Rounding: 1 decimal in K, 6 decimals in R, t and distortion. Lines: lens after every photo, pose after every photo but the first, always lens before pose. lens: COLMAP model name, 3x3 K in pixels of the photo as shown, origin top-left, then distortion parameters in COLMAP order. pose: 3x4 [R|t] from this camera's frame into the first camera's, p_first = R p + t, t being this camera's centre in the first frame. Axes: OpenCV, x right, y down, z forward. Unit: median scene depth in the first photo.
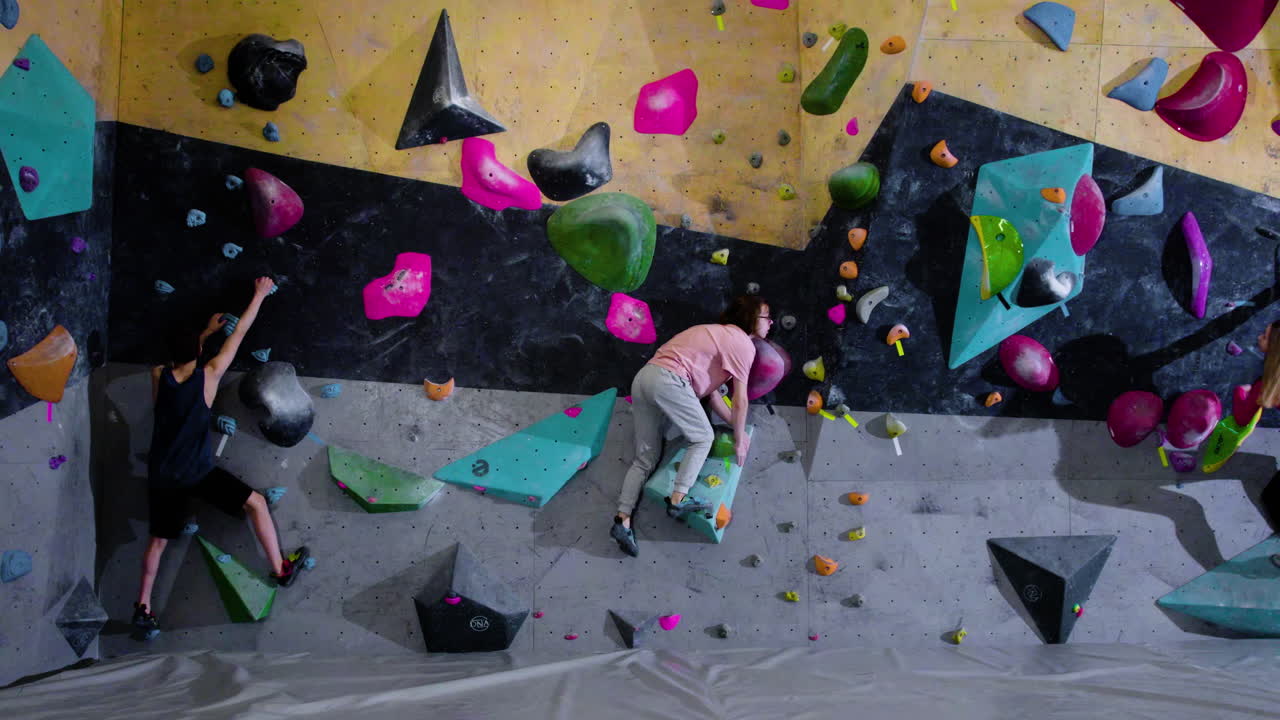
lens RADIAL K [[1210.1, 0, 642.5], [0, 1210.1, 357.2], [0, 0, 1]] dist [-0.064036, 0.000000]
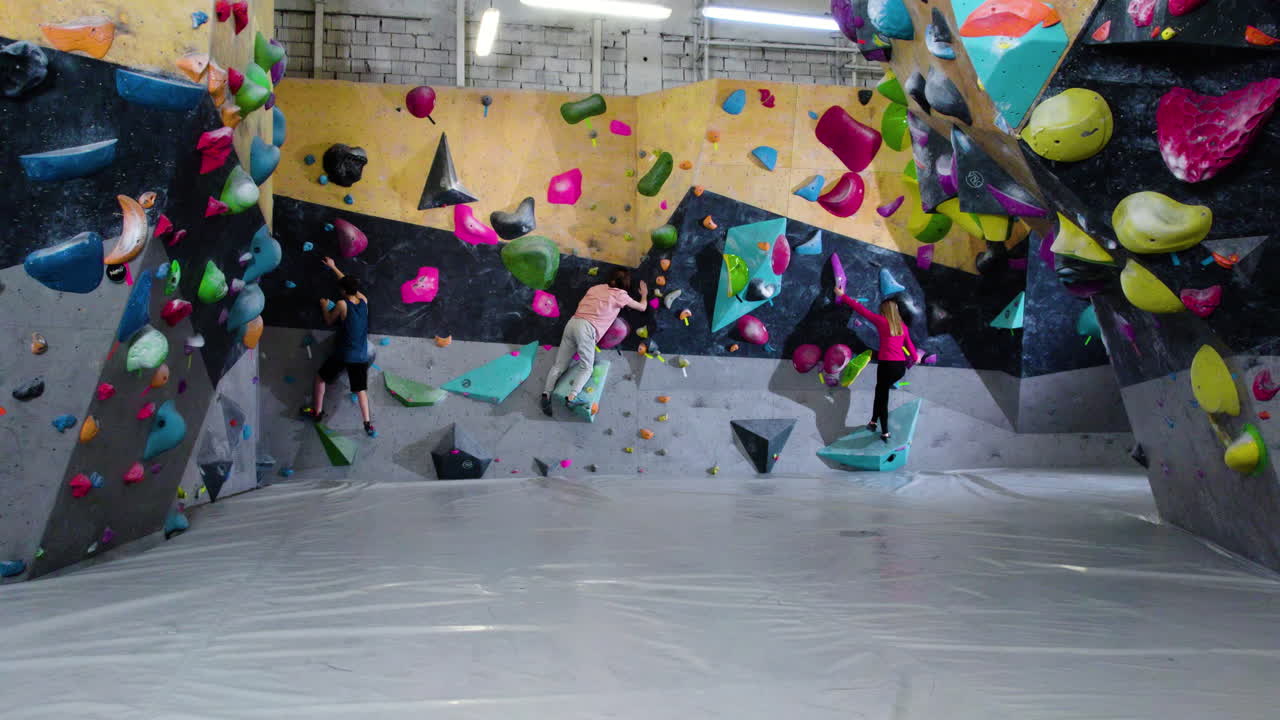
lens RADIAL K [[1210.1, 0, 640.3], [0, 1210.1, 359.8], [0, 0, 1]] dist [-0.064036, 0.000000]
pose [[0.989533, 0.003960, 0.144254, -0.136940], [-0.012375, 0.998269, 0.057491, -0.055938], [-0.143776, -0.058674, 0.987869, -0.893423]]
